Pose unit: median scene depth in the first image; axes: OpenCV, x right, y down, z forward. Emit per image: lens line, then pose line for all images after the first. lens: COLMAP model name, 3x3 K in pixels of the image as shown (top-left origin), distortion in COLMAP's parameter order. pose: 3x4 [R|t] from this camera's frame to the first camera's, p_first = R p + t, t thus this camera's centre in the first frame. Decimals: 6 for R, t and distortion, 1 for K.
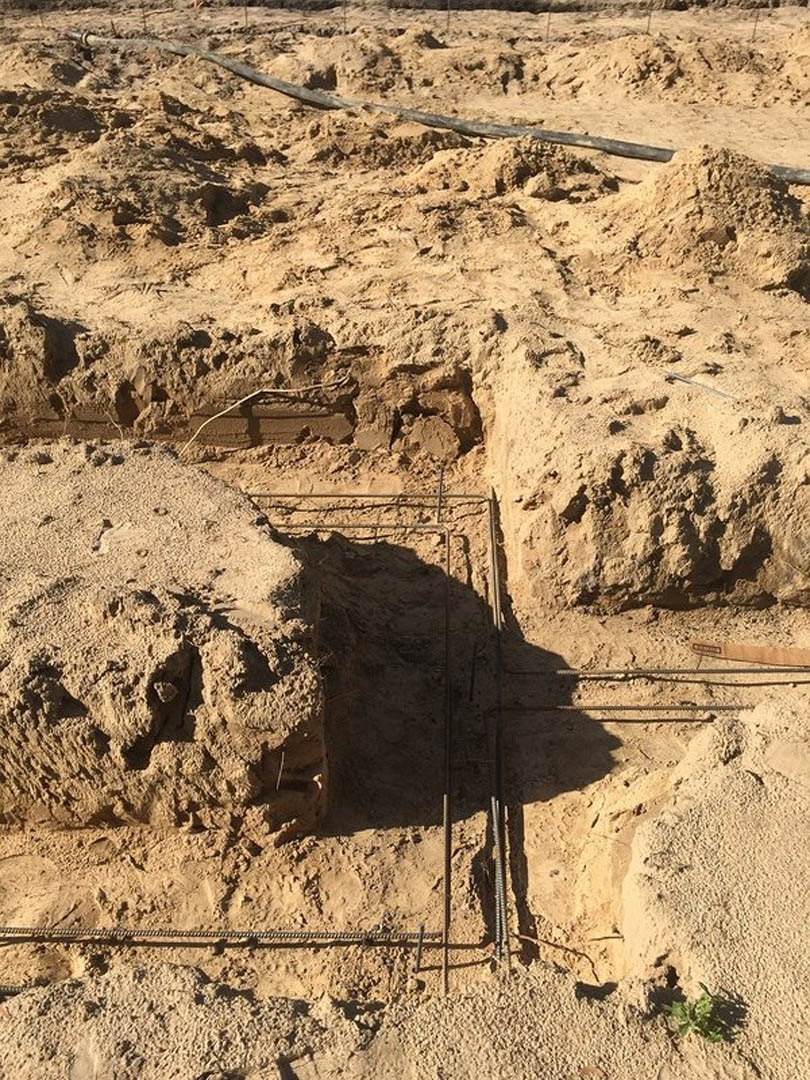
lens RADIAL K [[918.8, 0, 405.0], [0, 918.8, 540.0], [0, 0, 1]] dist [0.063717, -0.100011]
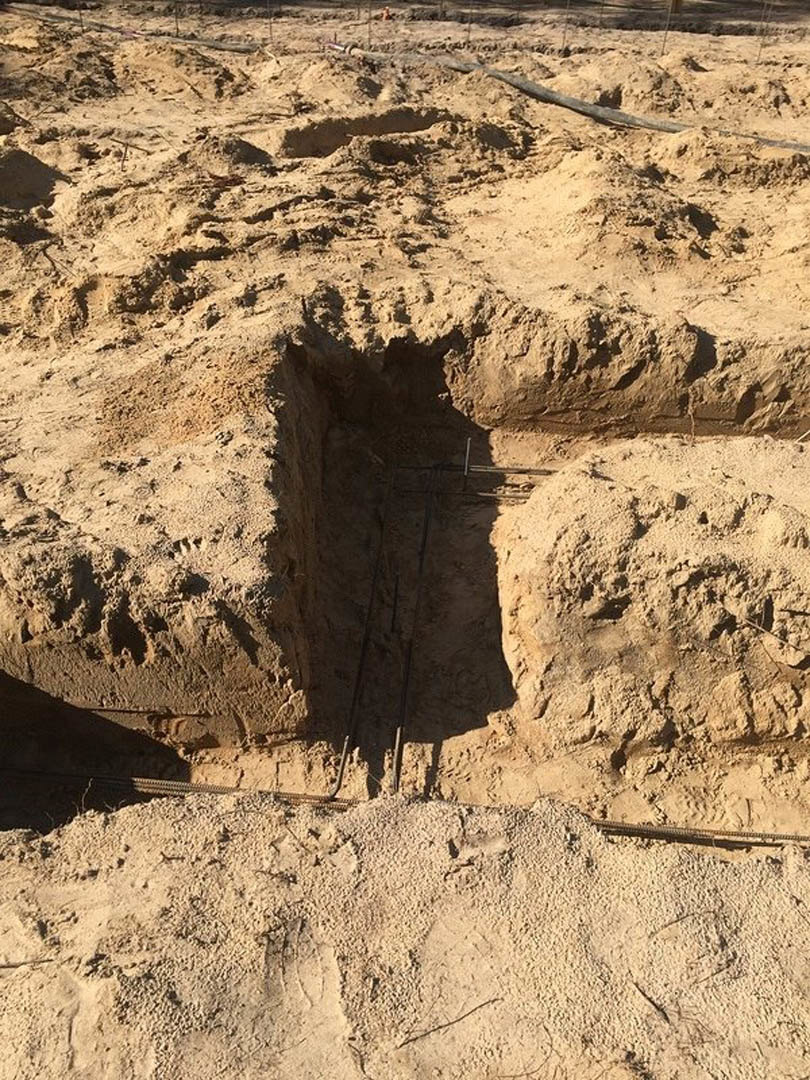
lens RADIAL K [[918.8, 0, 405.0], [0, 918.8, 540.0], [0, 0, 1]] dist [0.063717, -0.100011]
pose [[0.999713, 0.022025, 0.009394, -0.422273], [-0.021974, 0.999744, -0.005474, 0.018367], [-0.009512, 0.005266, 0.999941, -0.060481]]
